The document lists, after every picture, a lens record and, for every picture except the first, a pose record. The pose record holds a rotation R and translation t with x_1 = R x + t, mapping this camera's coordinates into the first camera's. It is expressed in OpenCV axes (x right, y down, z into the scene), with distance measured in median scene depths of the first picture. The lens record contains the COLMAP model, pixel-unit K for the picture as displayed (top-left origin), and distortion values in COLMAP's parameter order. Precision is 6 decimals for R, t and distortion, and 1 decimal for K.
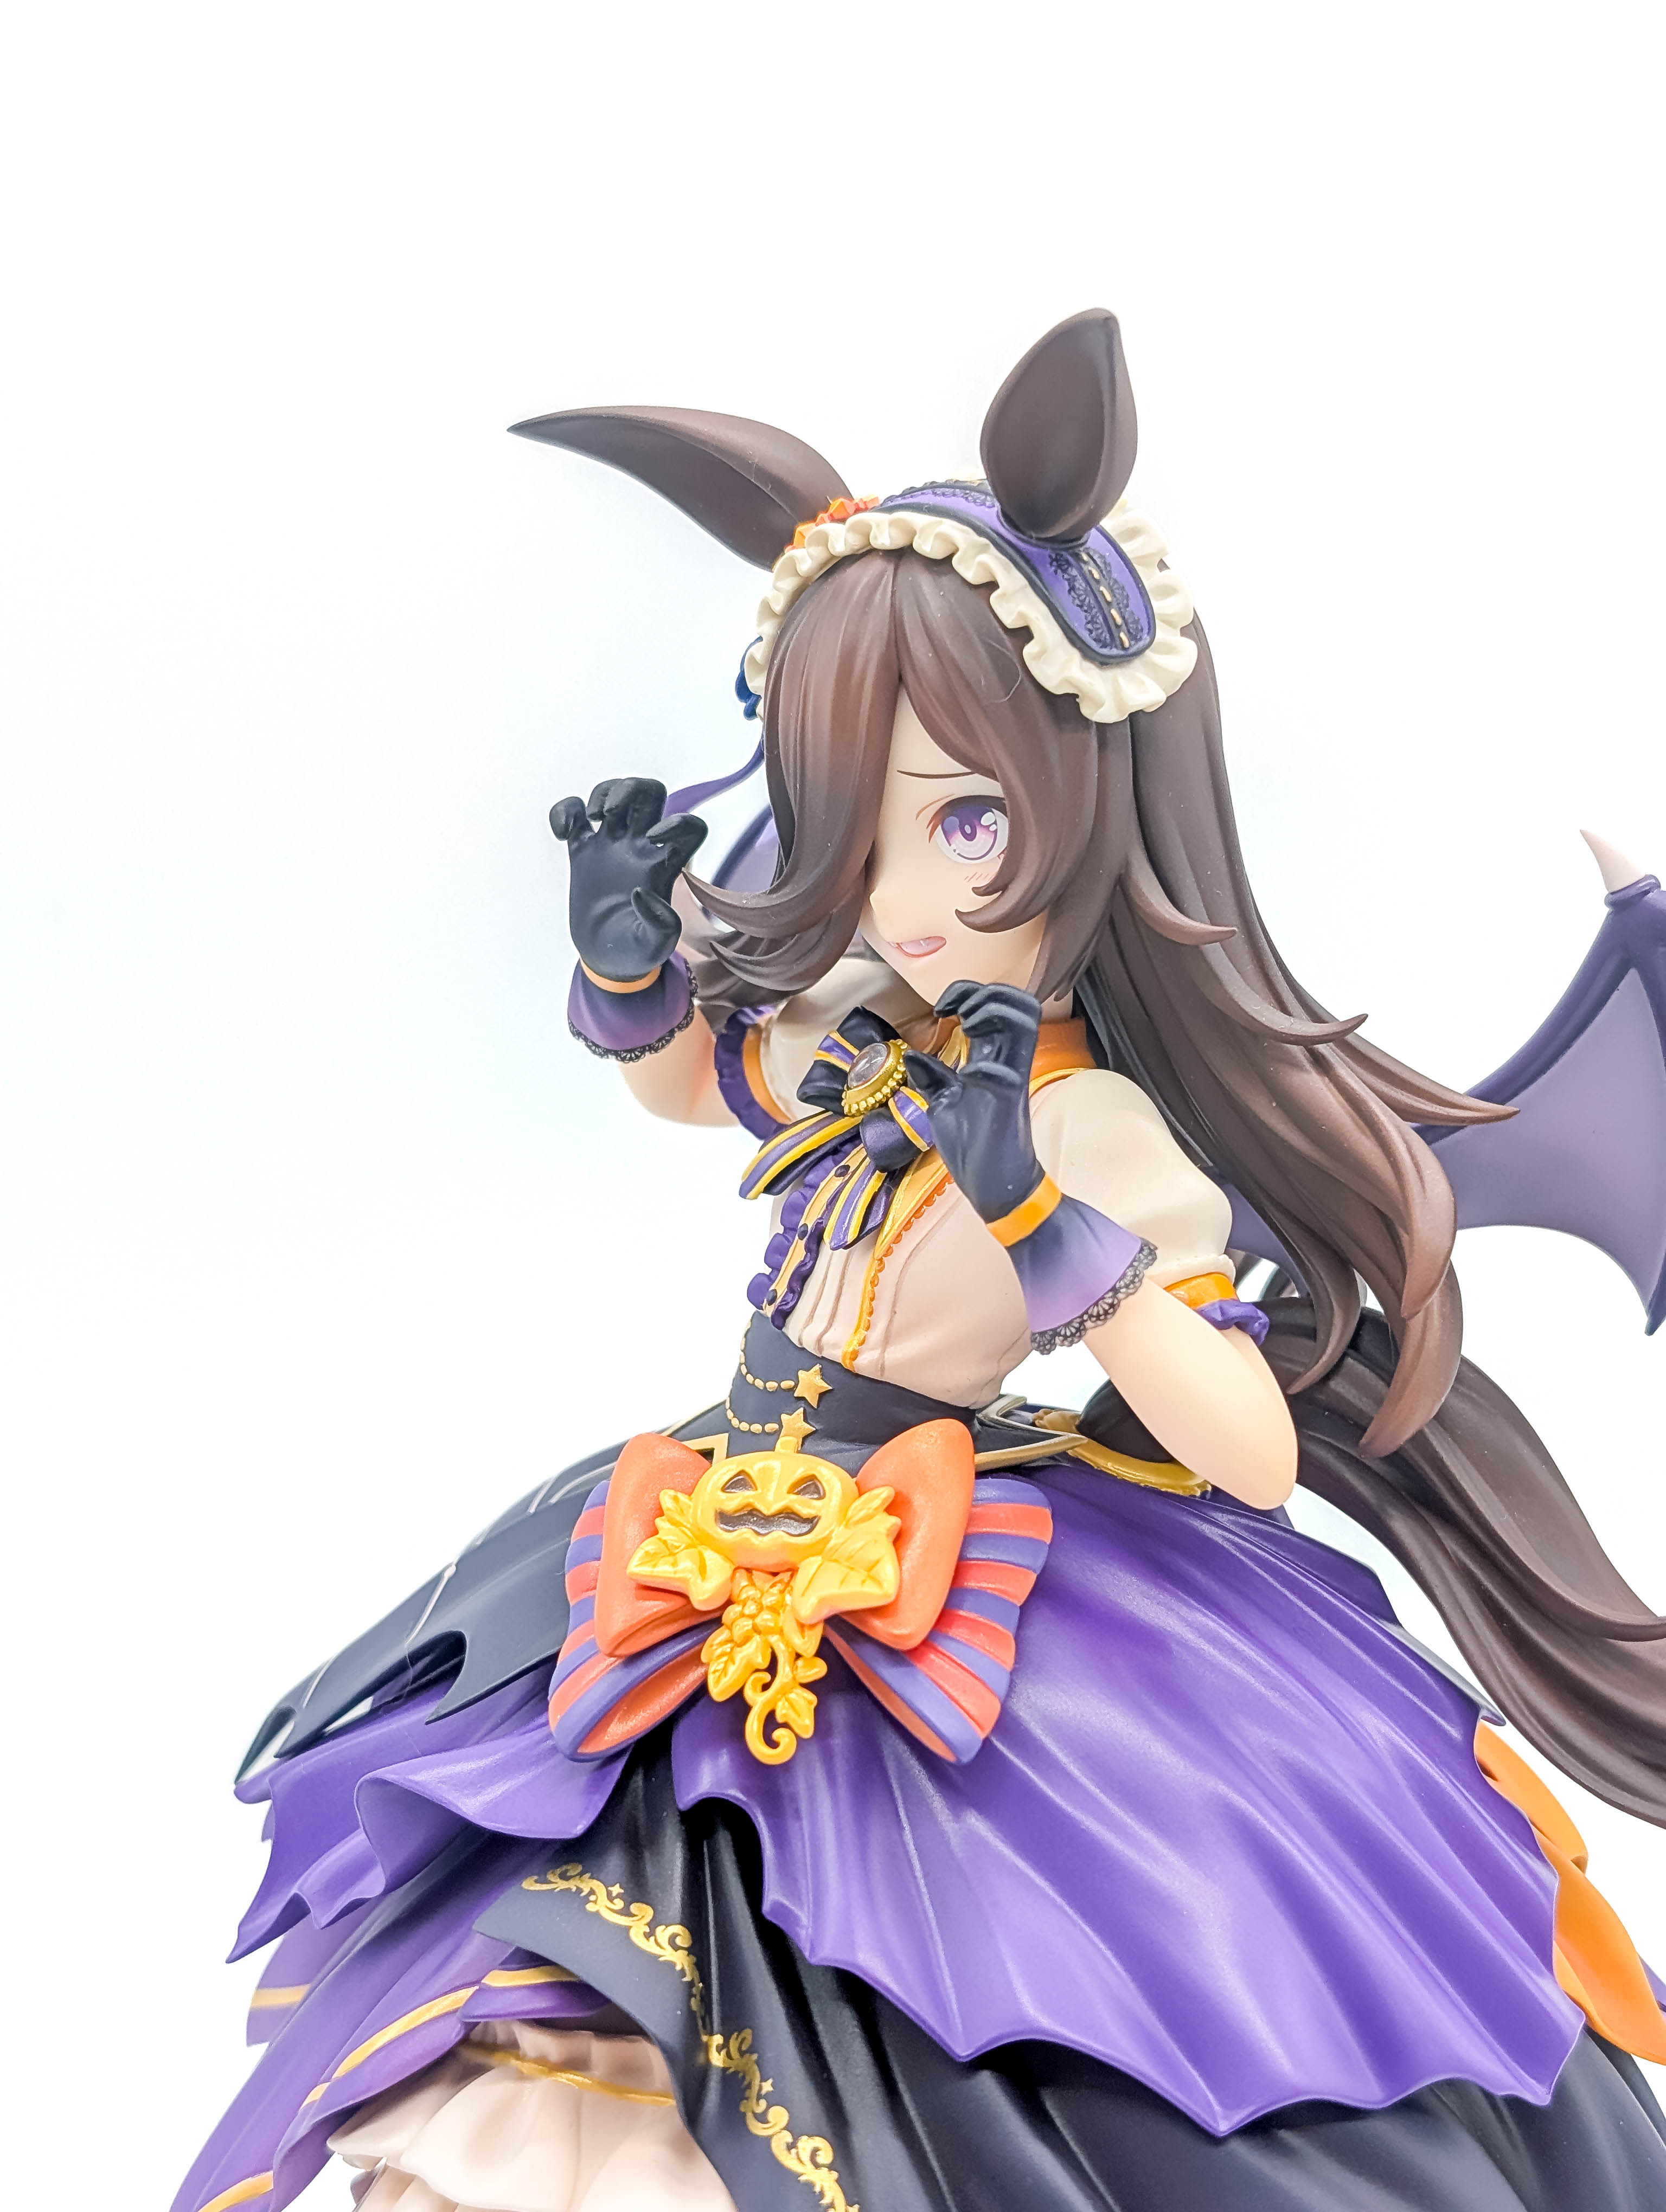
lens RADIAL K [[3477.9, 0, 906.2], [0, 3477.9, 1105.8], [0, 0, 1]] dist [0.233270, -1.343979]
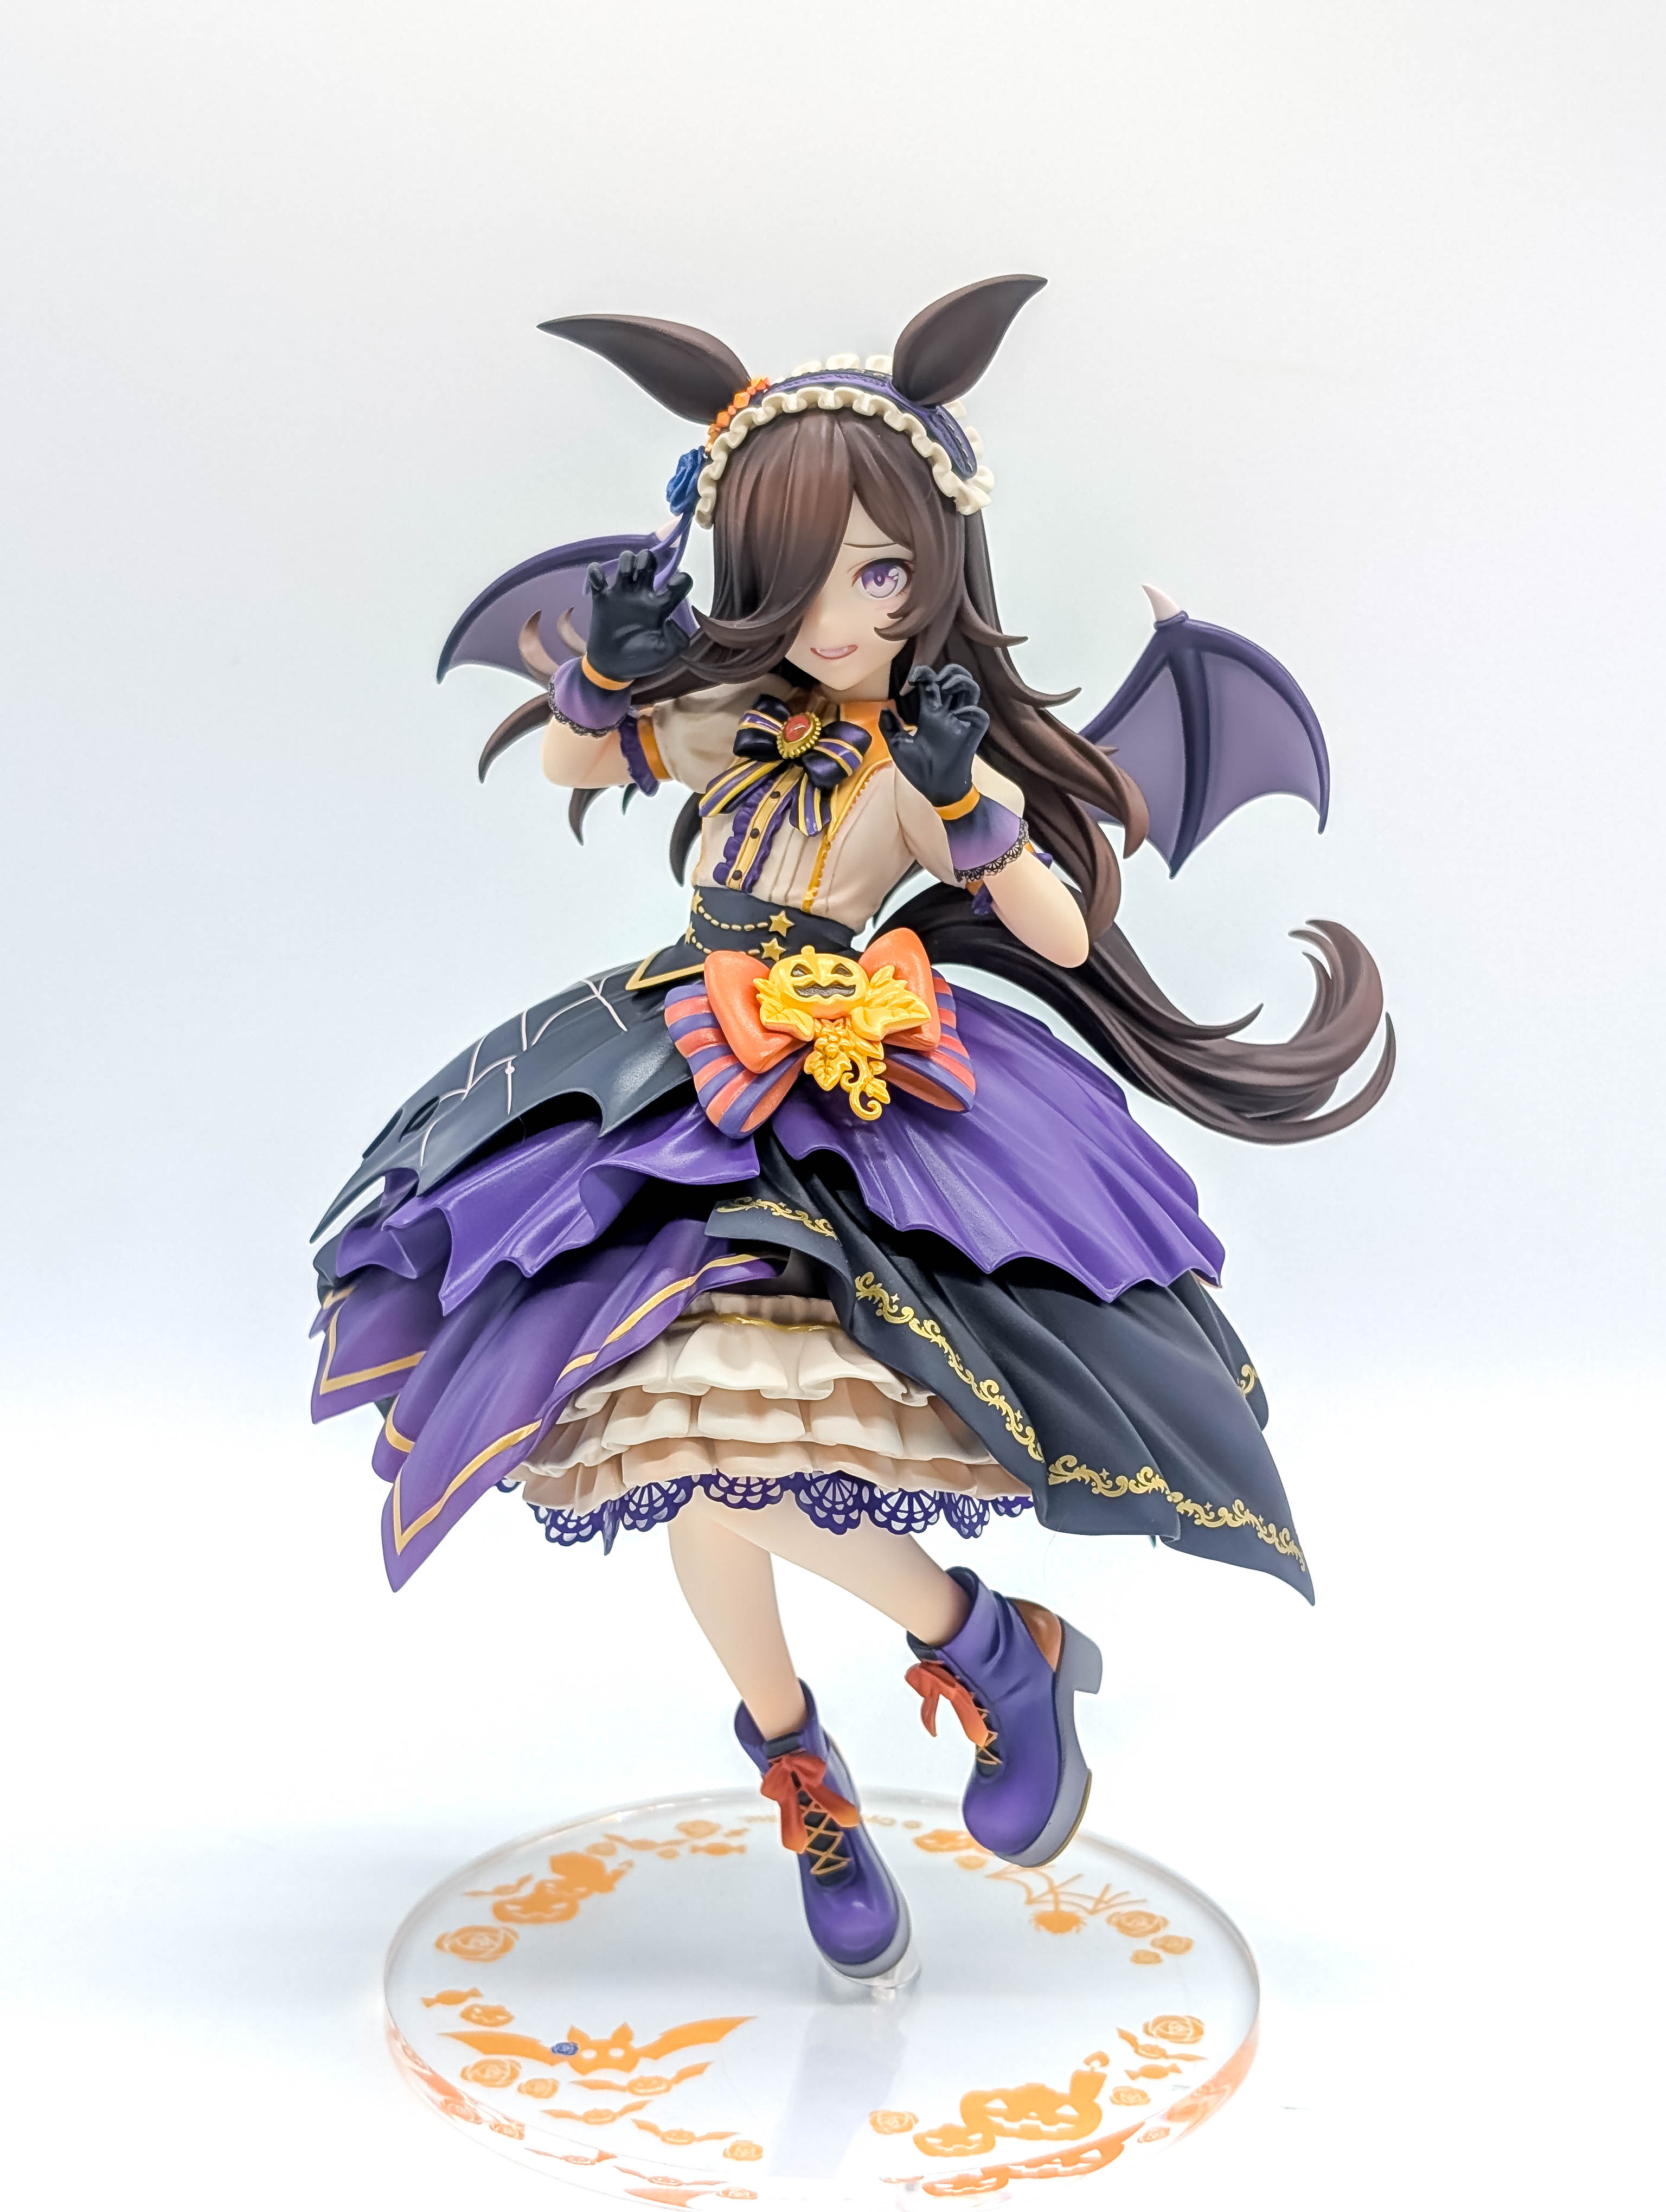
lens RADIAL K [[3477.9, 0, 906.2], [0, 3477.9, 1105.8], [0, 0, 1]] dist [0.233270, -1.343979]
pose [[0.859987, -0.071404, 0.505296, -0.837529], [0.057703, 0.997419, 0.042738, 0.102376], [-0.507043, -0.007597, 0.861887, -0.457704]]
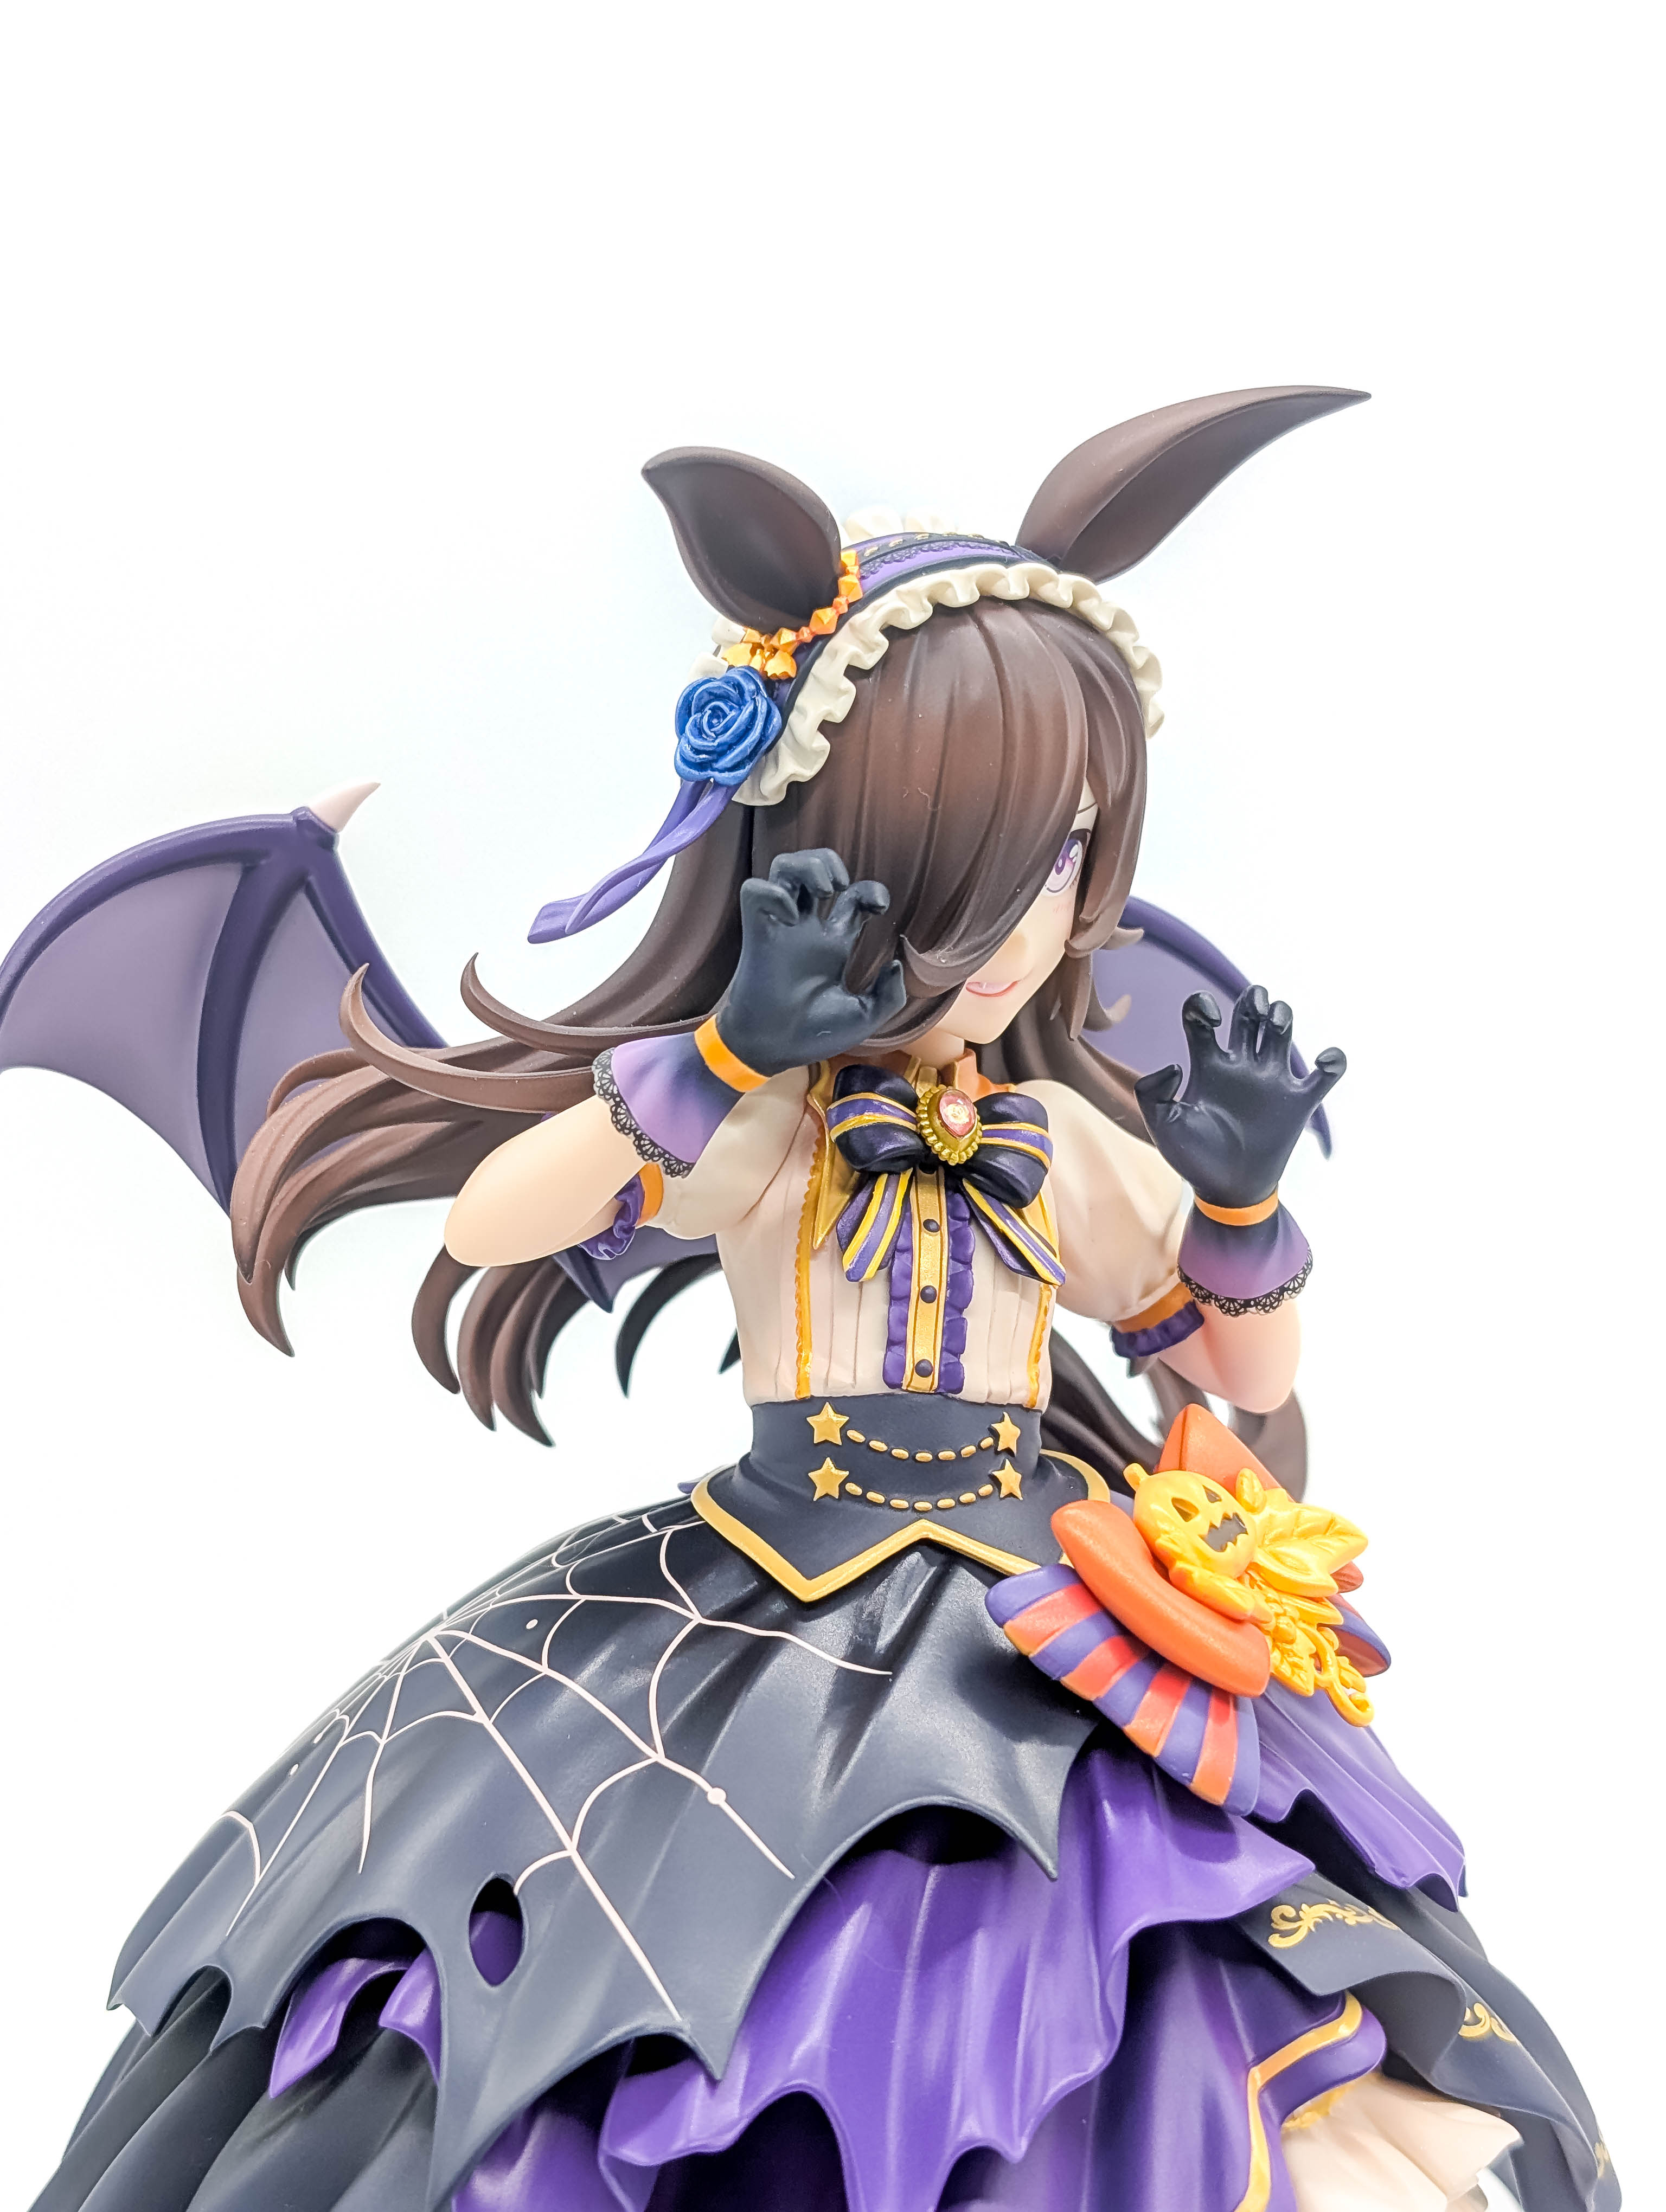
lens RADIAL K [[3423.8, 0, 802.5], [0, 3423.8, 1071.8], [0, 0, 1]] dist [0.269511, -1.310315]
pose [[0.221742, -0.127348, 0.966754, -1.008156], [0.167560, 0.981664, 0.090879, -0.124511], [-0.960601, 0.141837, 0.239014, 0.833878]]
